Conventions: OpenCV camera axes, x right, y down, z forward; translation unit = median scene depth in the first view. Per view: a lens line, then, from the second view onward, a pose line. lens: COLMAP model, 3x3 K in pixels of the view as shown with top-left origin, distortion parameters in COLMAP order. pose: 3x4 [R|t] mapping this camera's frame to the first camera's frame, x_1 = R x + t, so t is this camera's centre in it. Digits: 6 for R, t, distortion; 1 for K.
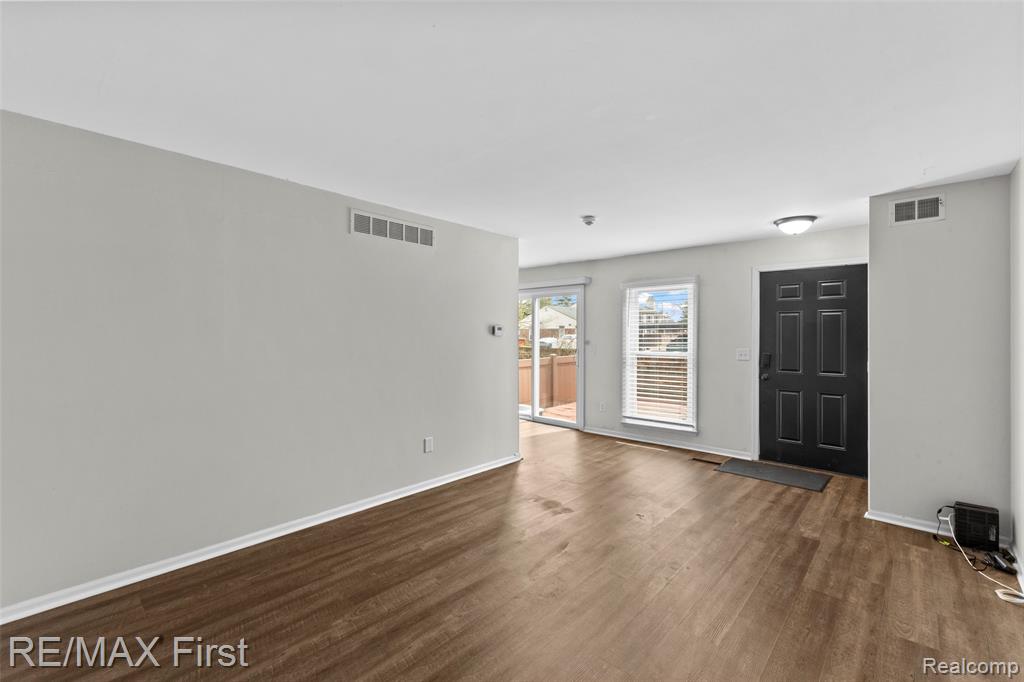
lens RADIAL K [[443.5, 0, 512.8], [0, 443.5, 334.9], [0, 0, 1]] dist [0.000846, 0.000138]
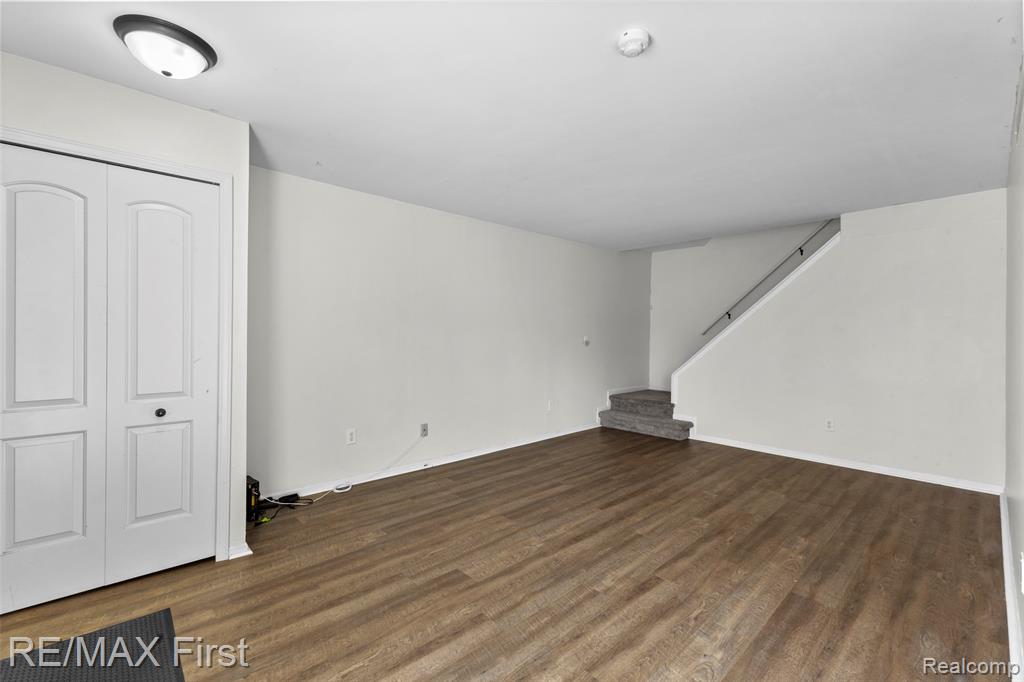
lens RADIAL K [[443.5, 0, 512.8], [0, 443.5, 334.9], [0, 0, 1]] dist [0.000846, 0.000138]
pose [[-0.996631, -0.009227, 0.081491, 0.323697], [-0.008699, 0.999939, 0.006837, 0.036487], [-0.081549, 0.006105, -0.996651, 1.865958]]
